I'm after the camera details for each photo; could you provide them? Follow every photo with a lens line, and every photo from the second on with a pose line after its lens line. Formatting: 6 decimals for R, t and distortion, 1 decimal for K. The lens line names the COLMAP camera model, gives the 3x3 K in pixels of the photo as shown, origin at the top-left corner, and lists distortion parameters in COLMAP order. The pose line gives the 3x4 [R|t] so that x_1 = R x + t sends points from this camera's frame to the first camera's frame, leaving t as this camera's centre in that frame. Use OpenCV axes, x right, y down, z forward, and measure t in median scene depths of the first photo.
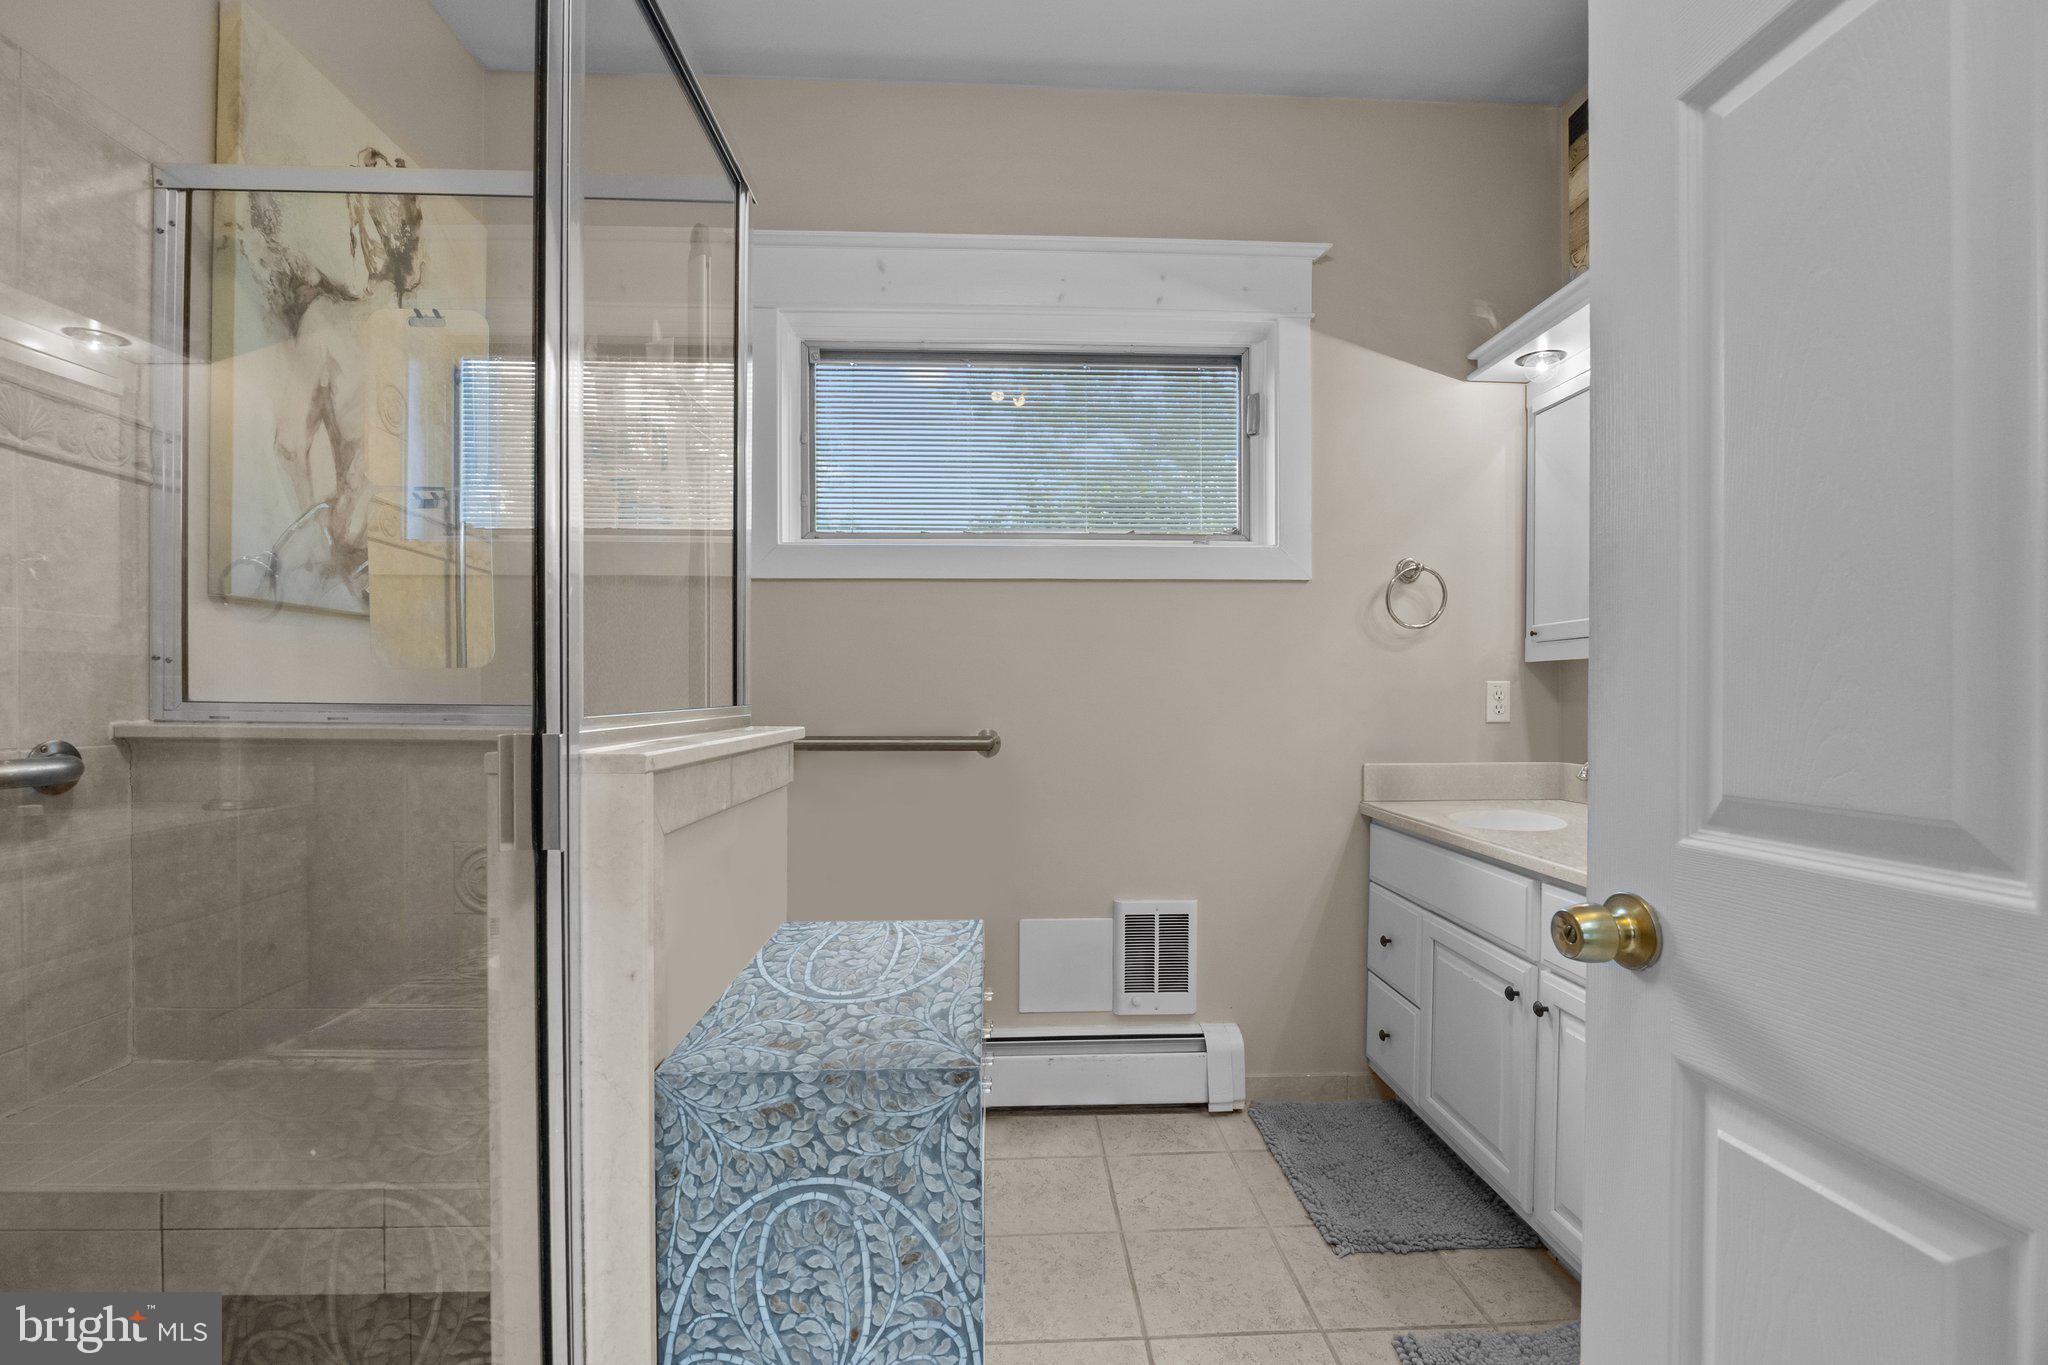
lens RADIAL K [[881.2, 0, 1023.9], [0, 881.2, 695.1], [0, 0, 1]] dist [-0.017858, 0.000168]
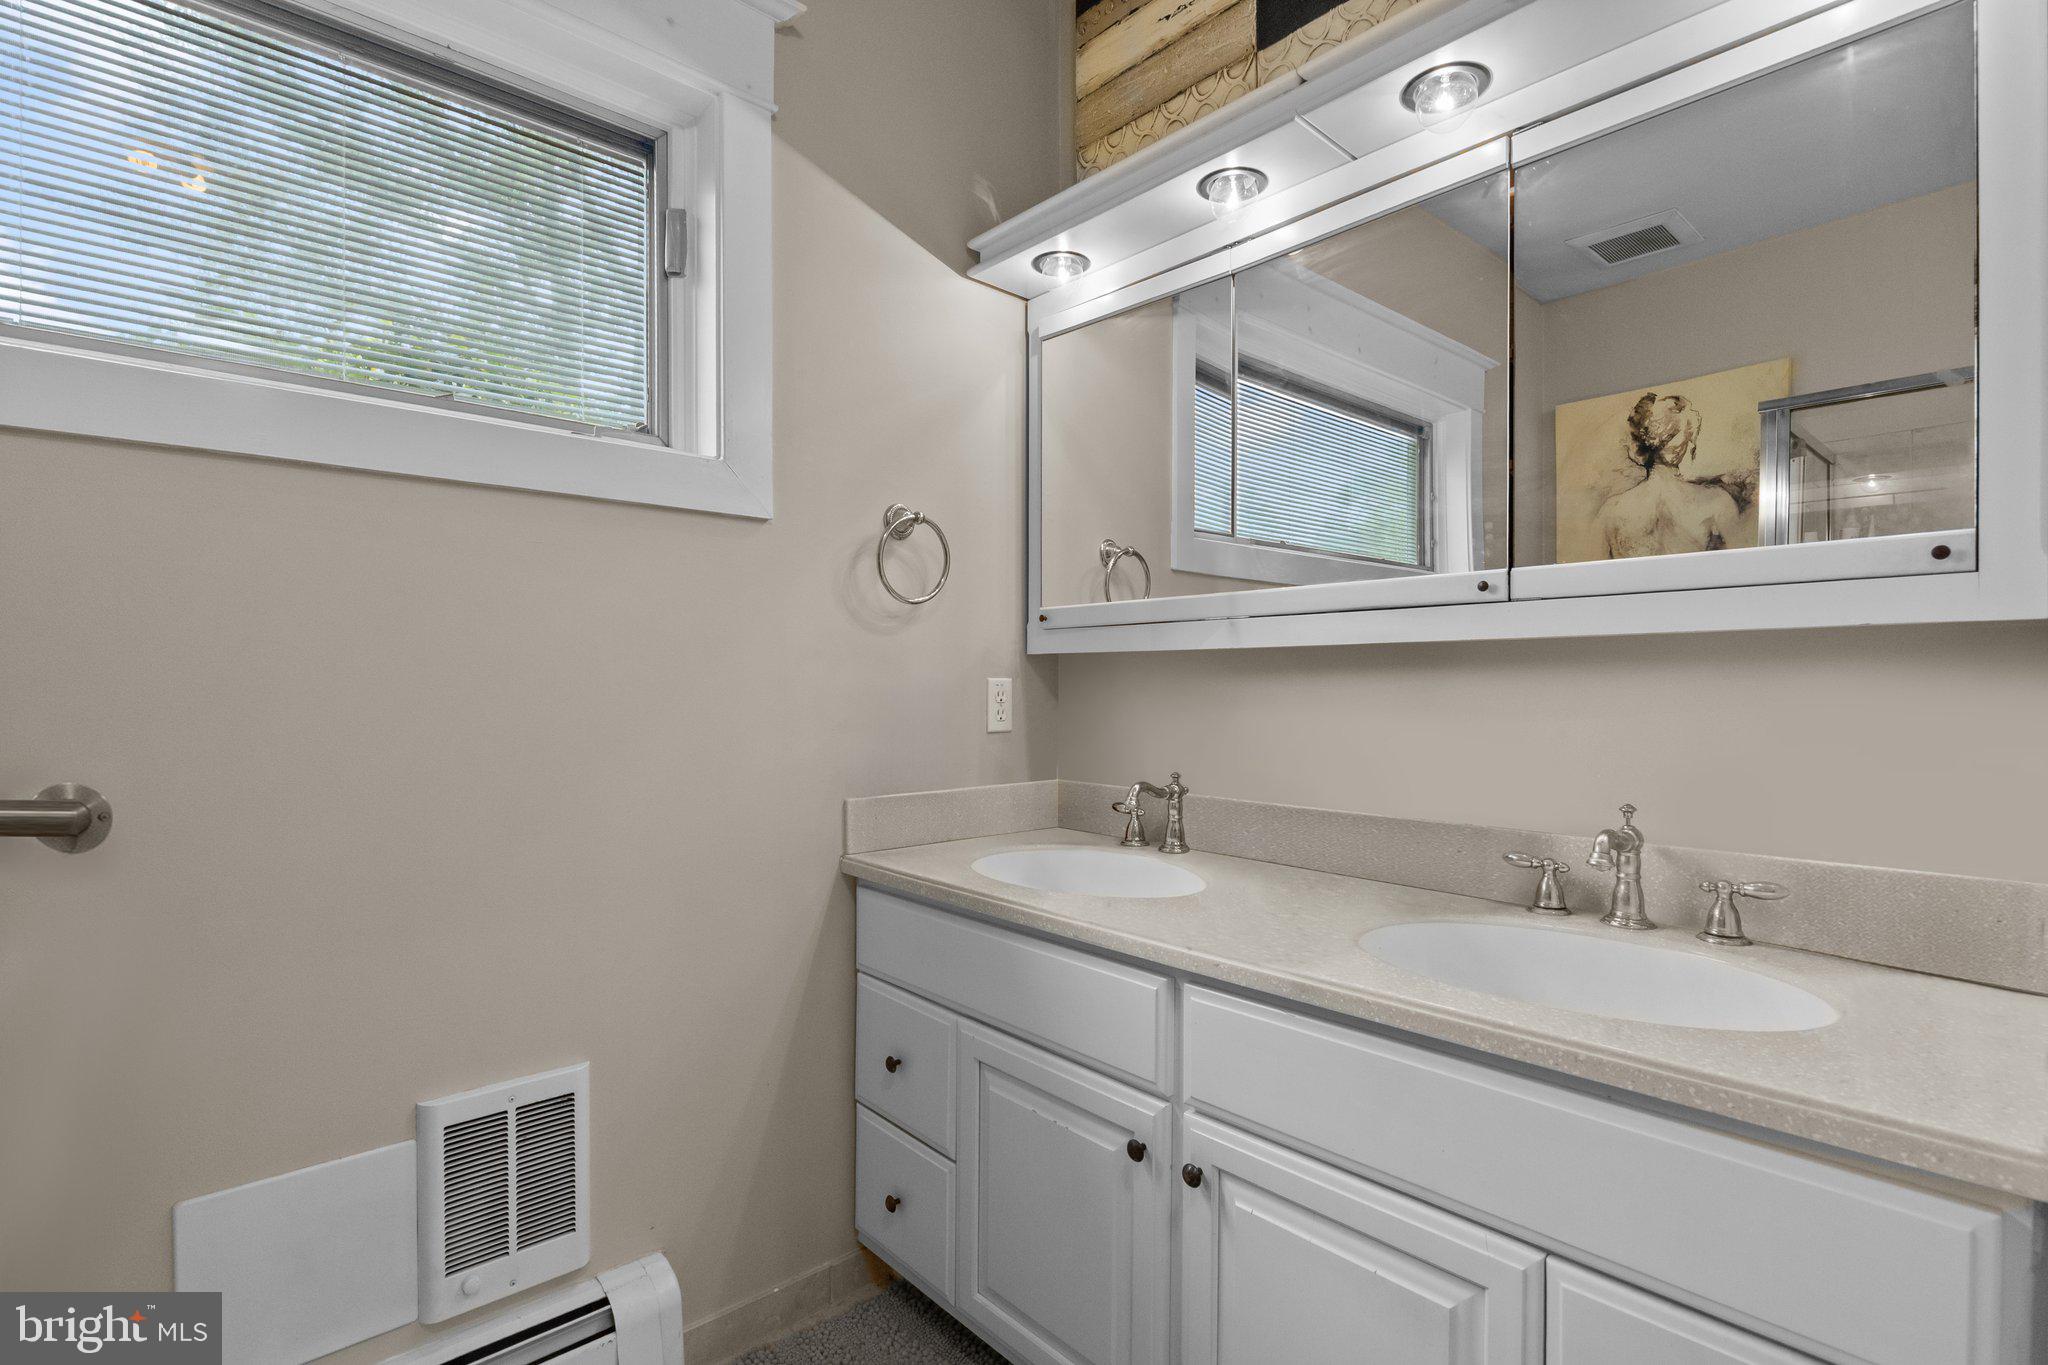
lens RADIAL K [[958.9, 0, 1034.0], [0, 958.9, 697.2], [0, 0, 1]] dist [-0.015891, 0.000596]
pose [[0.760582, -0.006780, 0.649207, 0.017899], [-0.001362, 0.999927, 0.012039, -0.009875], [-0.649241, -0.010041, 0.760517, 0.348783]]
